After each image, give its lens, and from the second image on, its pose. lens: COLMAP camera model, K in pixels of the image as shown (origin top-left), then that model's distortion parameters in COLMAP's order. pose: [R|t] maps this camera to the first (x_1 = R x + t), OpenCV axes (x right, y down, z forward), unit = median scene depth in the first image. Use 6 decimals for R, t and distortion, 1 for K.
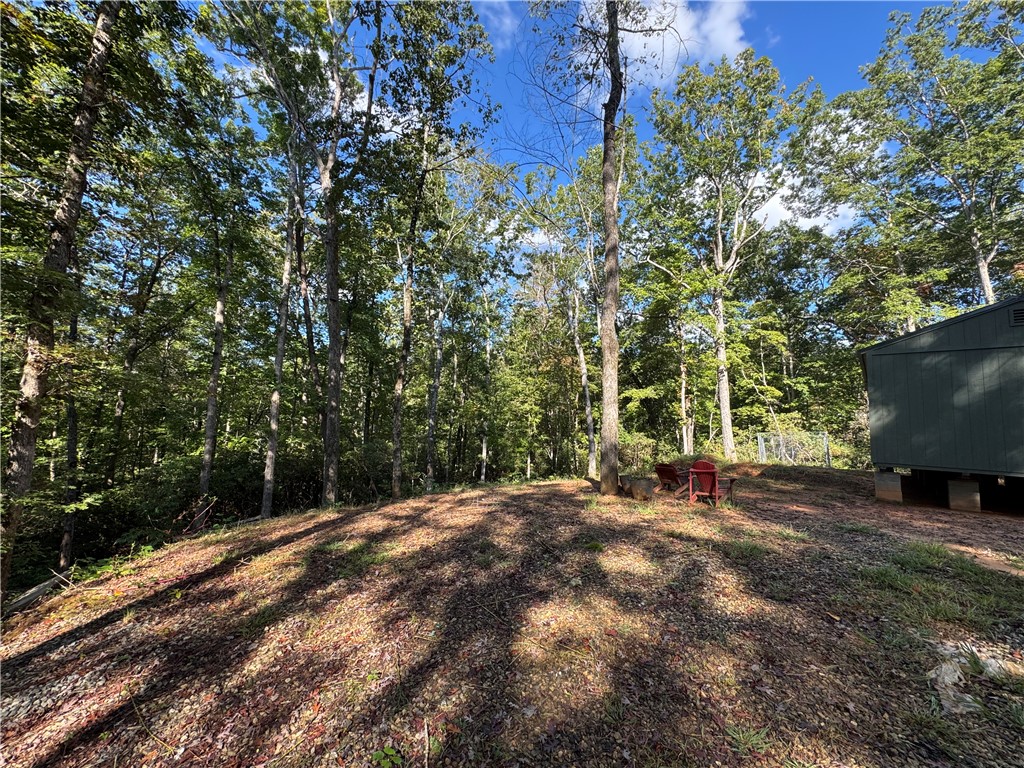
lens RADIAL K [[408.0, 0, 512.0], [0, 408.0, 383.1], [0, 0, 1]] dist [-0.002831, 0.000470]
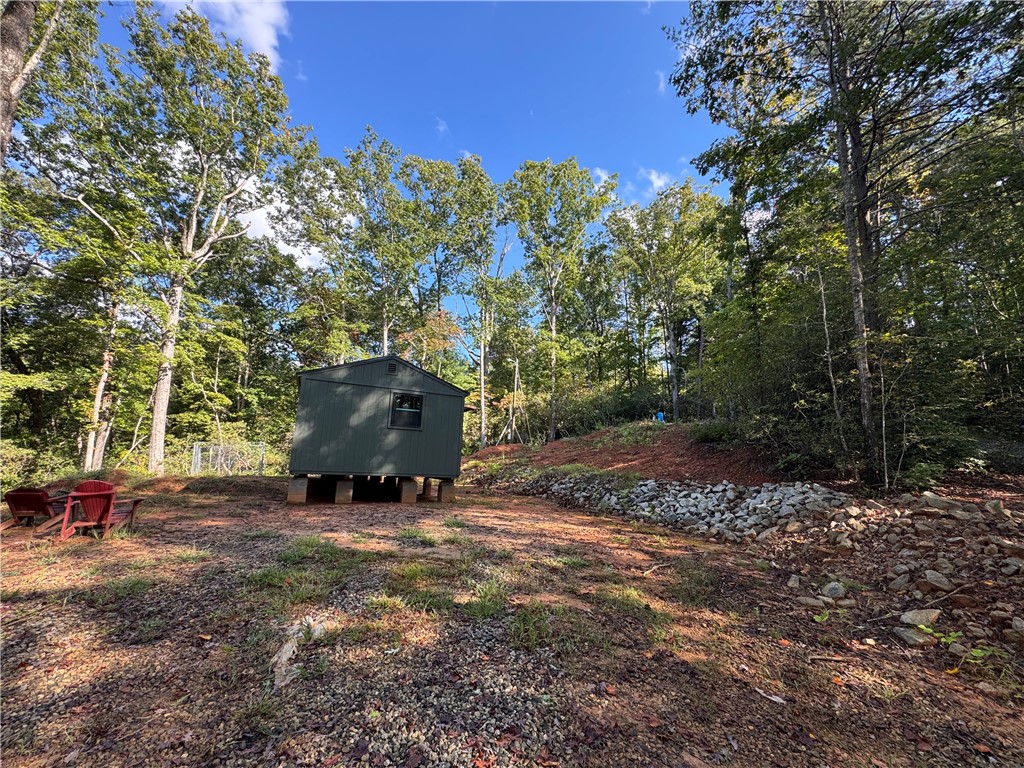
lens RADIAL K [[408.0, 0, 512.0], [0, 408.0, 383.1], [0, 0, 1]] dist [-0.002831, 0.000470]
pose [[0.375176, 0.142560, 0.915926, 0.009205], [-0.123566, 0.986976, -0.103004, -0.002403], [-0.918681, -0.074533, 0.387905, -0.001659]]
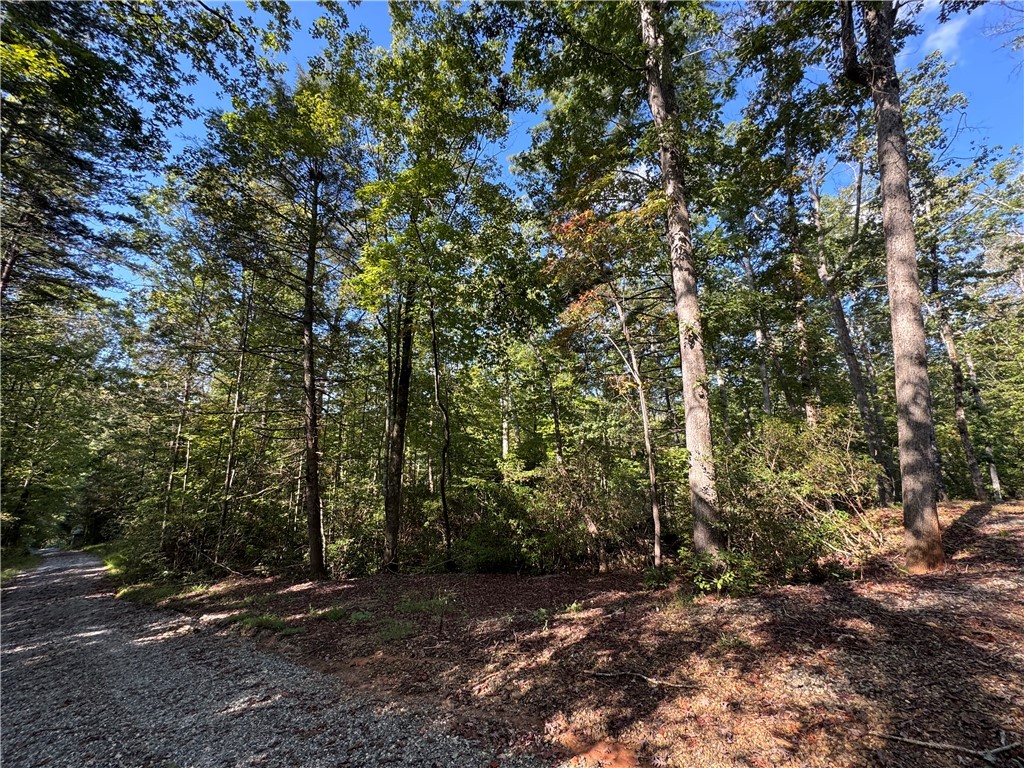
lens RADIAL K [[408.0, 0, 512.0], [0, 408.0, 383.1], [0, 0, 1]] dist [-0.002831, 0.000470]
pose [[0.690290, -0.167218, -0.703944, -0.141310], [0.099506, 0.985623, -0.136553, -0.022193], [0.716657, 0.024215, 0.697005, -0.373716]]
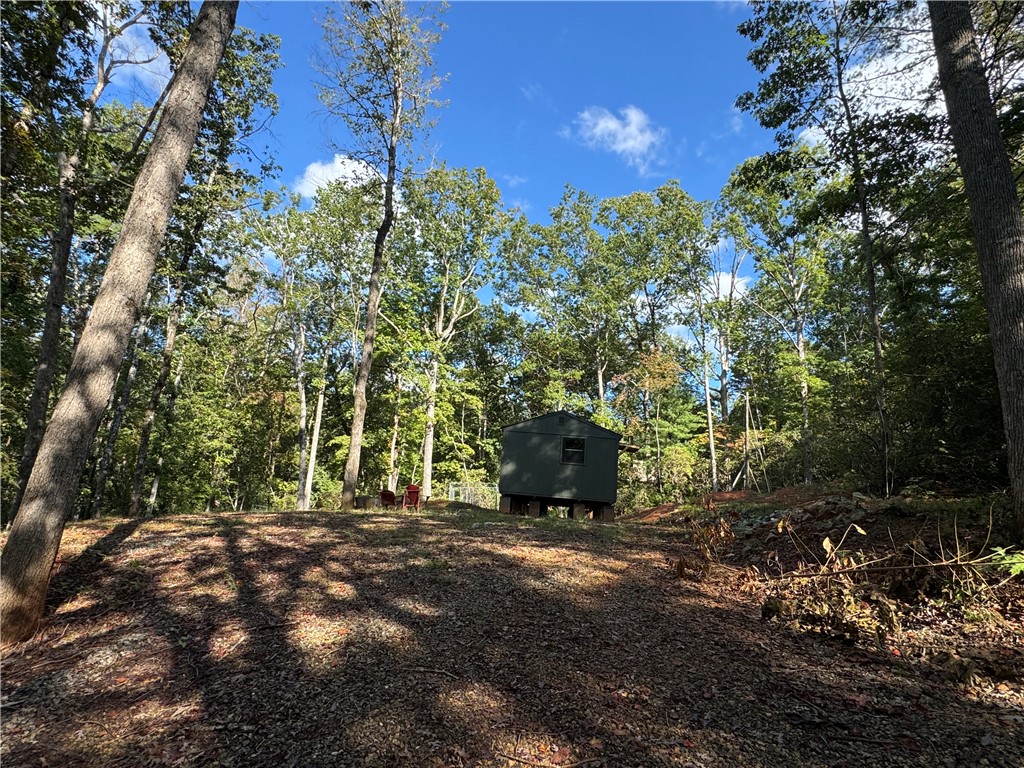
lens RADIAL K [[527.8, 0, 509.0], [0, 527.8, 384.8], [0, 0, 1]] dist [0.002541, 0.000789]
pose [[0.803772, 0.152183, 0.575145, -0.139477], [-0.105948, 0.987892, -0.113332, -0.002557], [-0.585428, 0.030157, 0.810163, -0.265219]]
